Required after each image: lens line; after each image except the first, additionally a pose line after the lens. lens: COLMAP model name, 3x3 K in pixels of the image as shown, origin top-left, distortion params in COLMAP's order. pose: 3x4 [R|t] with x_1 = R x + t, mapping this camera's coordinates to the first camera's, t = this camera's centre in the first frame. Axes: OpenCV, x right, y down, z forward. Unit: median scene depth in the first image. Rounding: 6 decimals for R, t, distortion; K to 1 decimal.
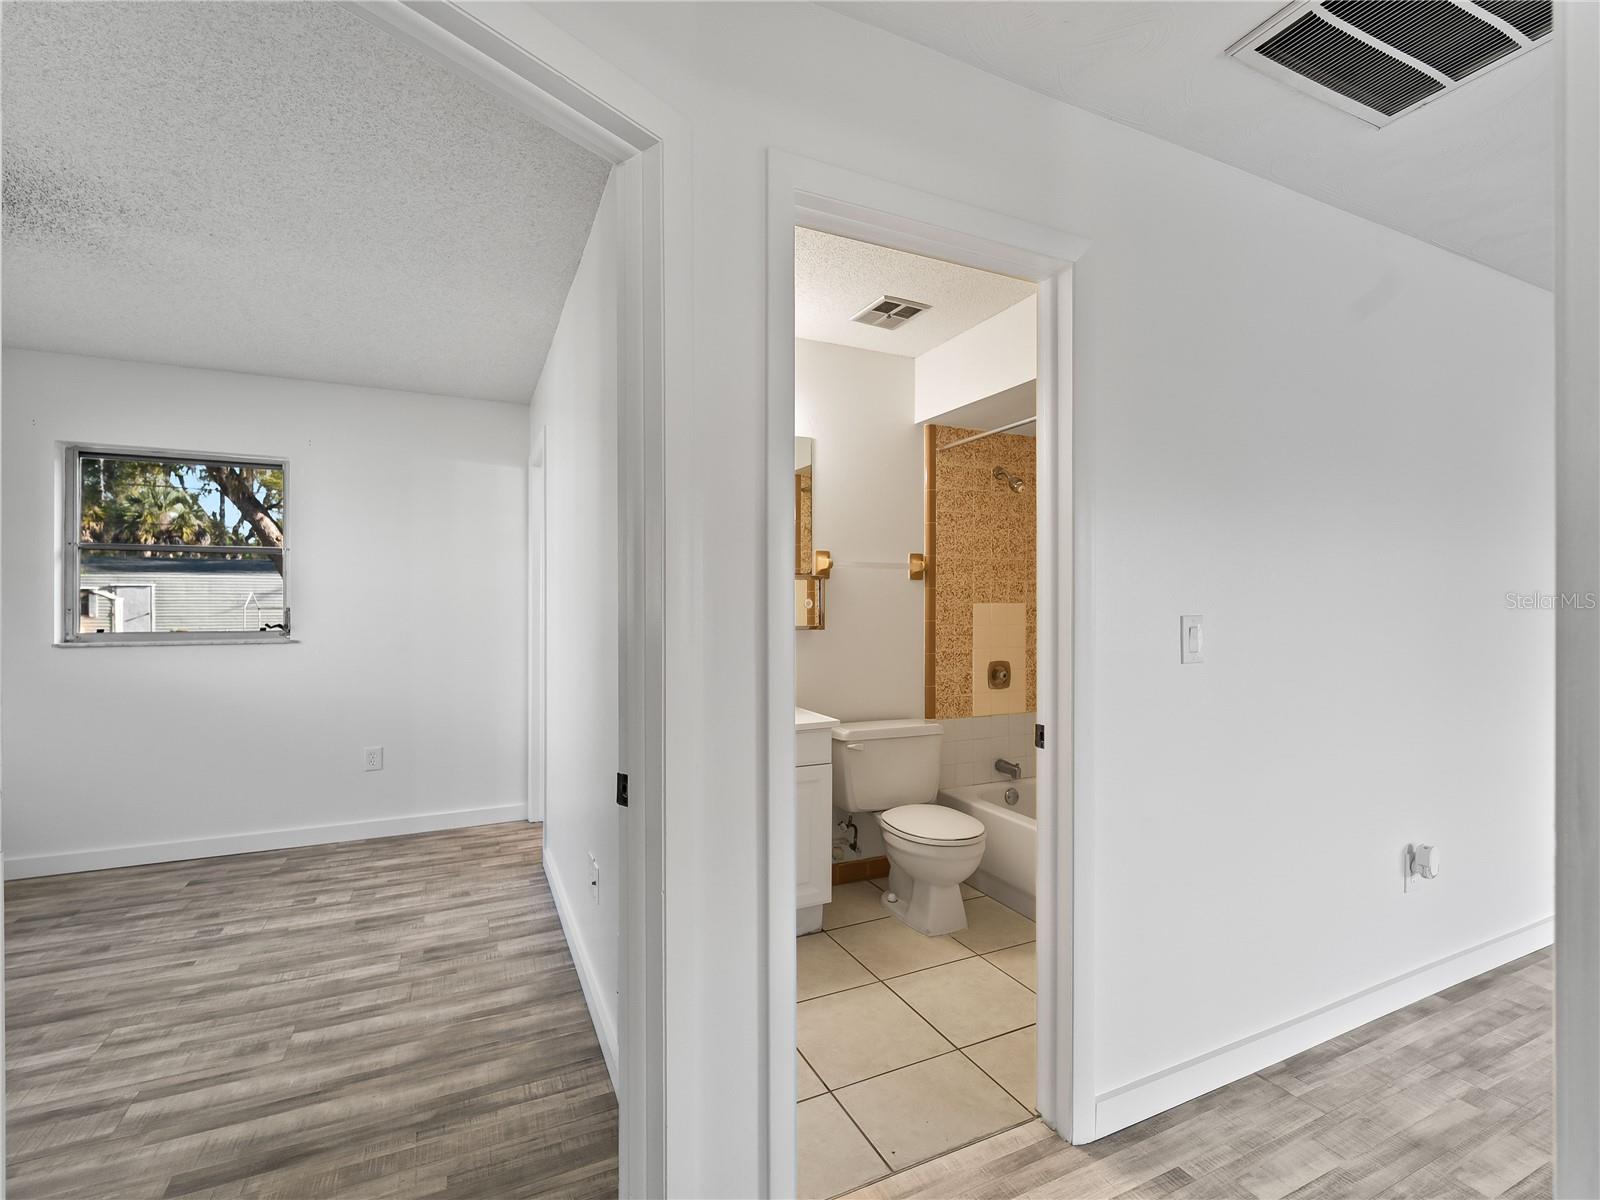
lens RADIAL K [[730.3, 0, 809.7], [0, 730.3, 609.7], [0, 0, 1]] dist [-0.002194, -0.001414]
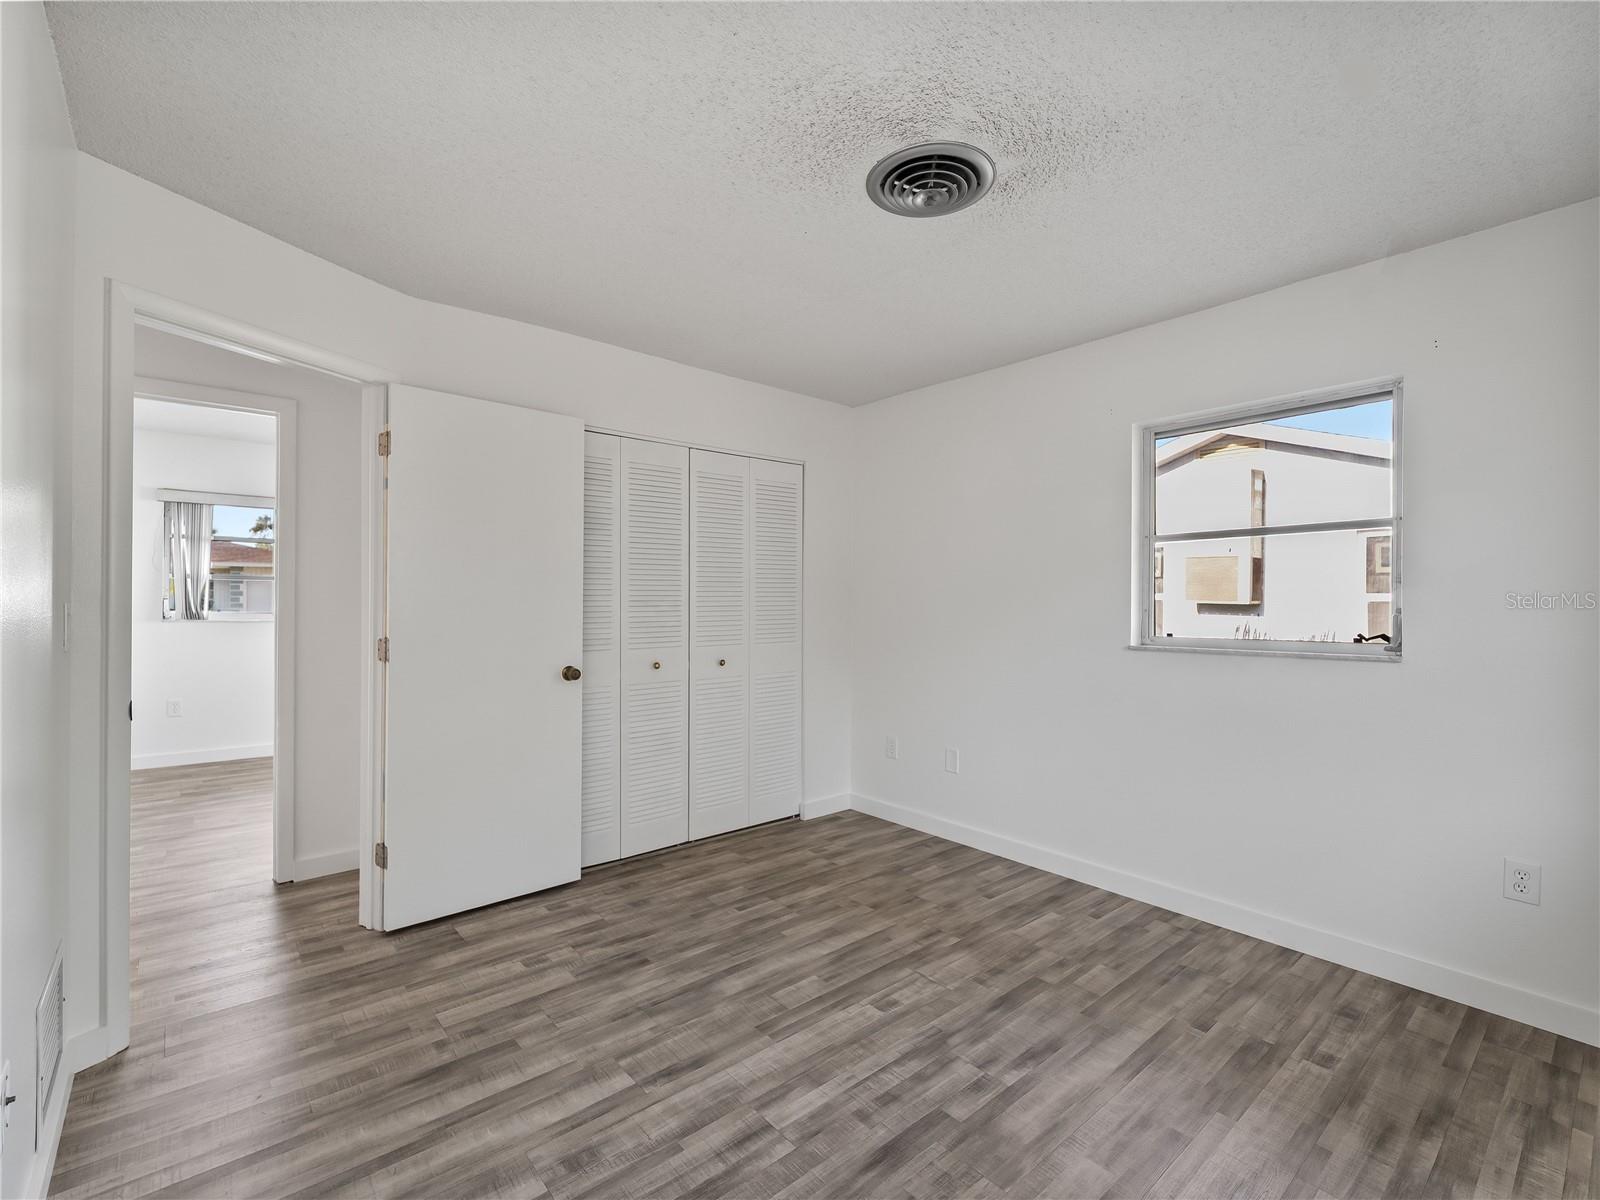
lens RADIAL K [[730.3, 0, 803.9], [0, 730.3, 597.0], [0, 0, 1]] dist [-0.002194, -0.001414]
pose [[-0.967148, -0.008439, -0.254074, -0.316301], [-0.010998, 0.999902, 0.008655, -0.006333], [0.253976, 0.011165, -0.967146, 0.724477]]
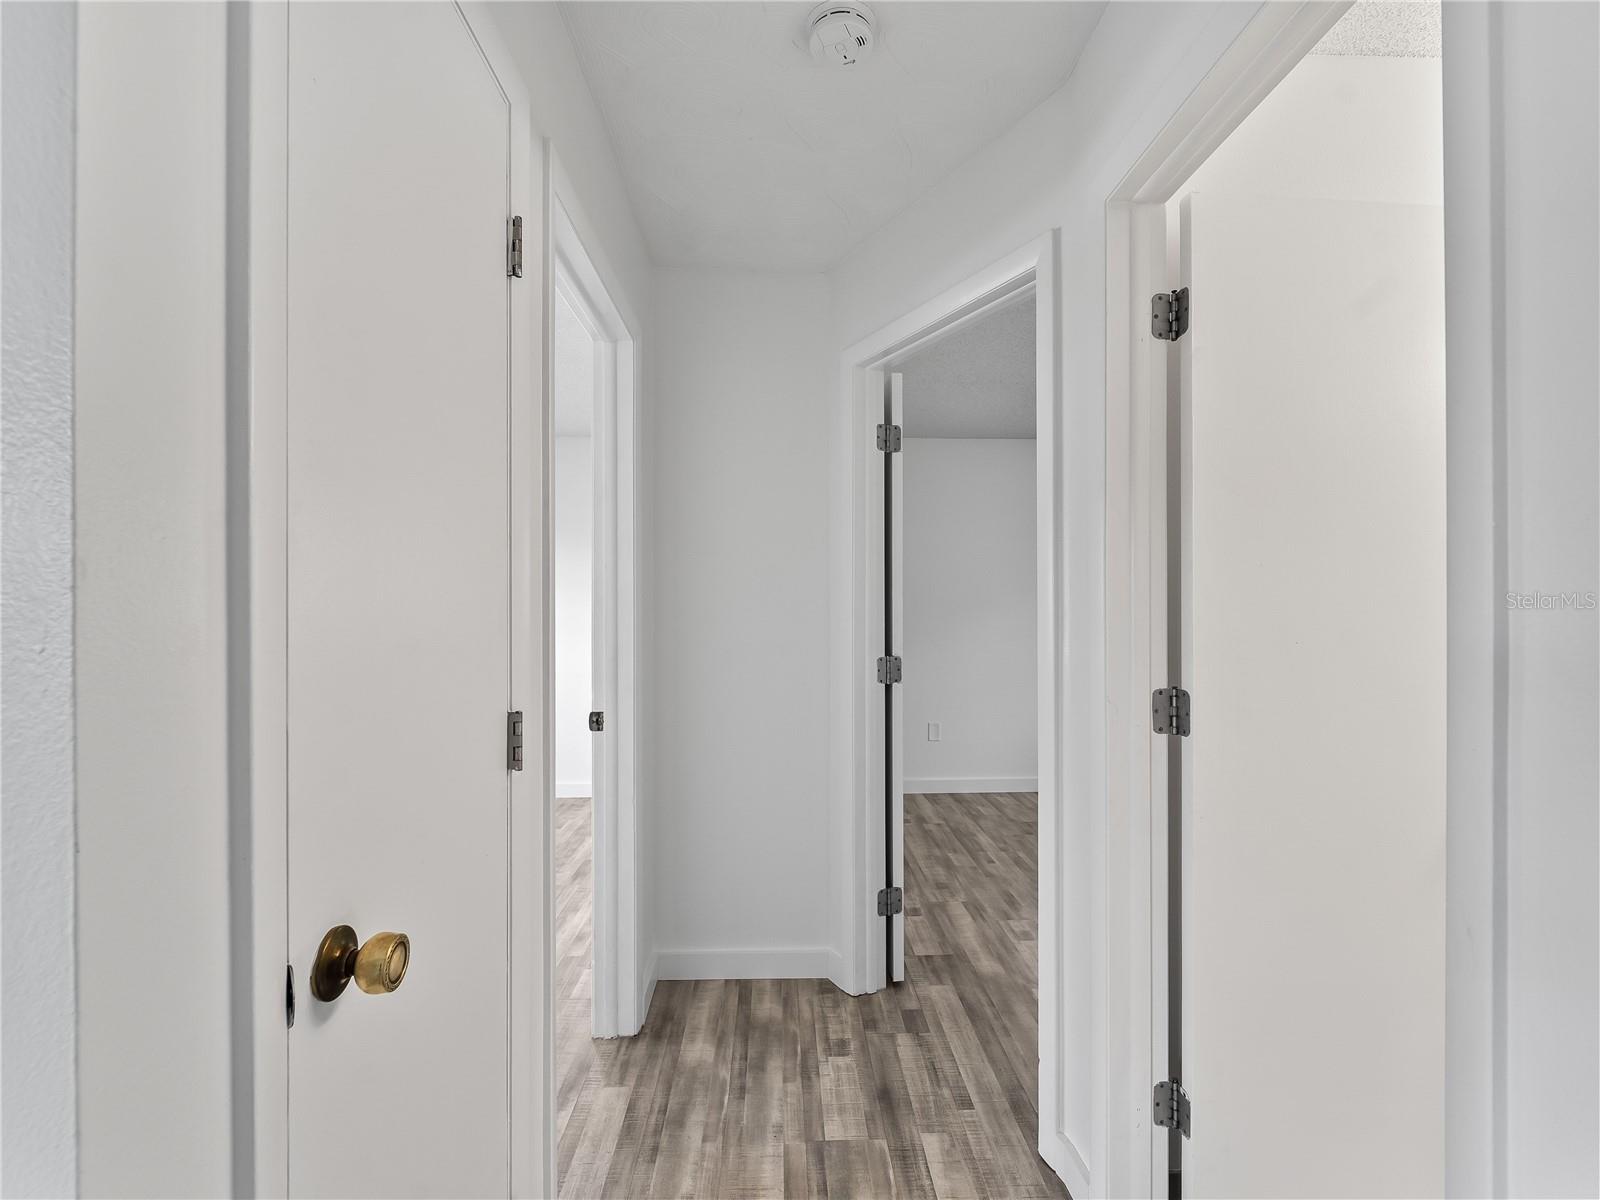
lens RADIAL K [[730.3, 0, 801.6], [0, 730.3, 607.3], [0, 0, 1]] dist [-0.002194, -0.001414]
pose [[-0.398689, 0.002132, -0.917084, 0.298262], [-0.010022, 0.999927, 0.006682, -0.004694], [0.917031, 0.011855, -0.398639, 0.272947]]
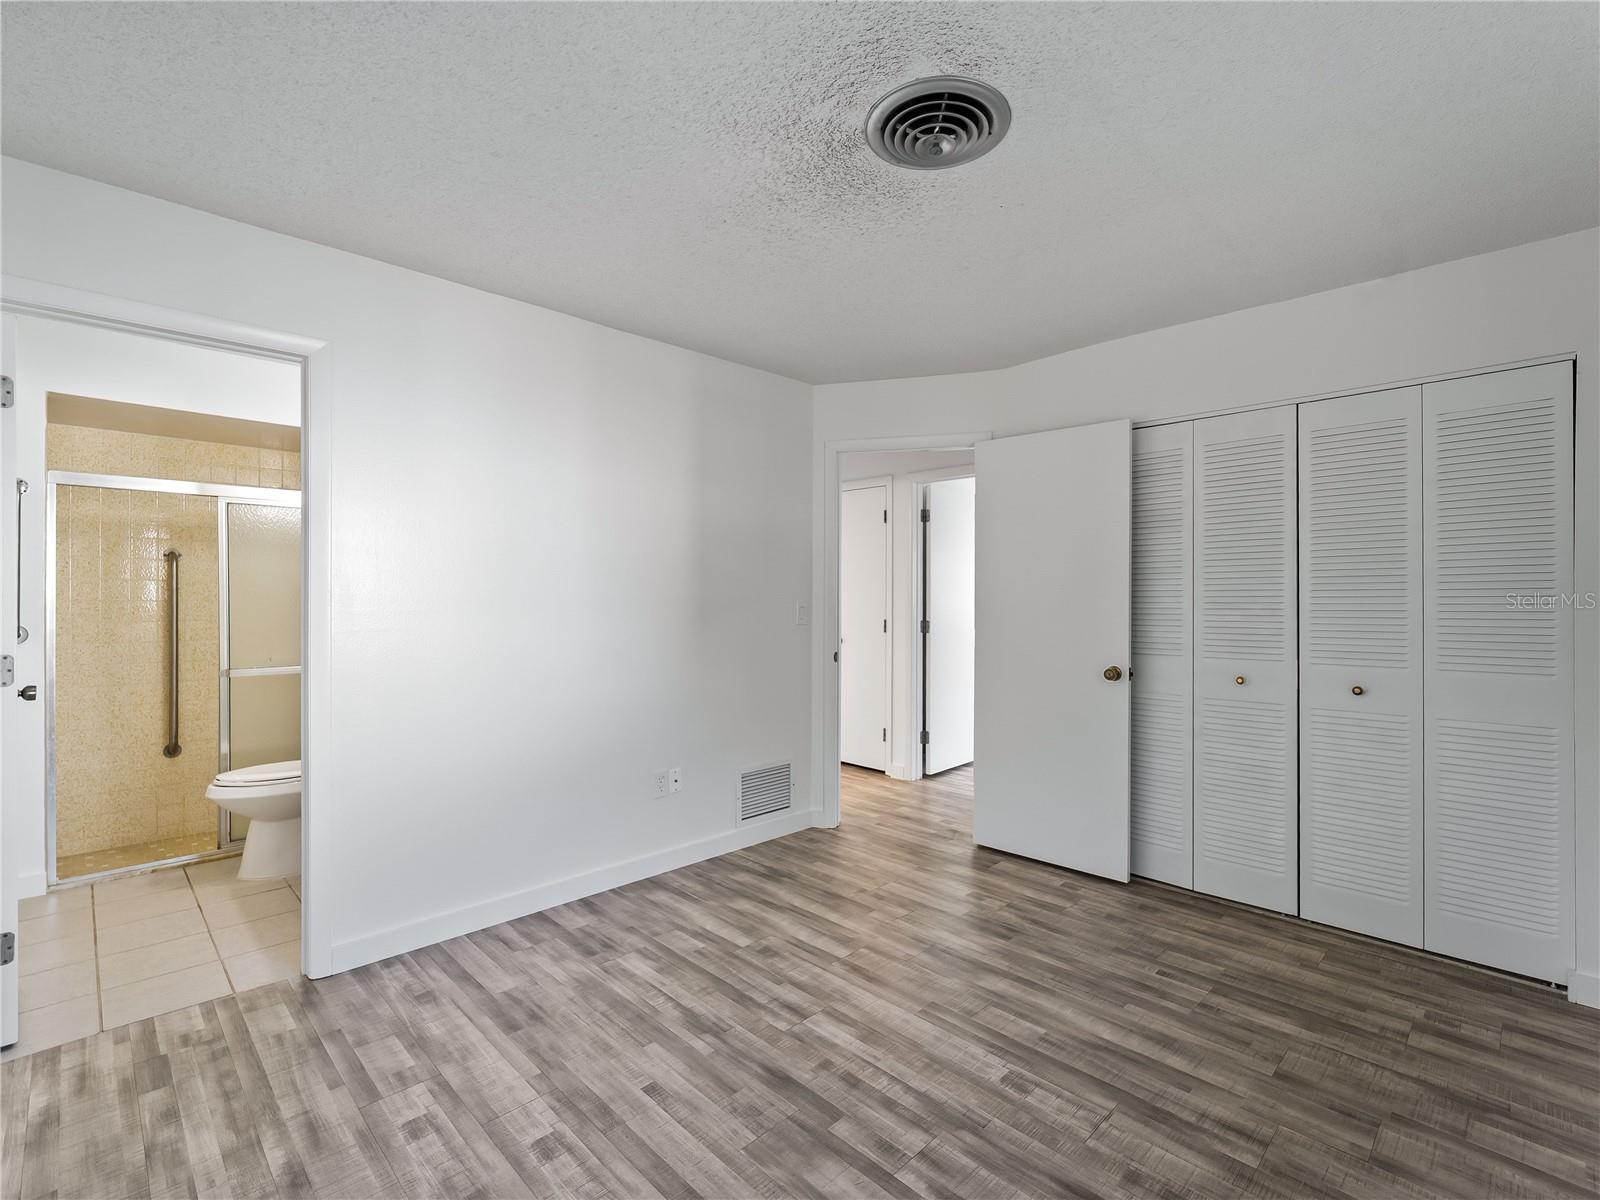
lens RADIAL K [[730.3, 0, 806.6], [0, 730.3, 607.0], [0, 0, 1]] dist [-0.002194, -0.001414]
pose [[-0.327705, -0.016584, 0.944635, -0.782968], [0.006658, 0.999781, 0.019862, -0.006144], [-0.944757, 0.012798, -0.327523, 0.533882]]
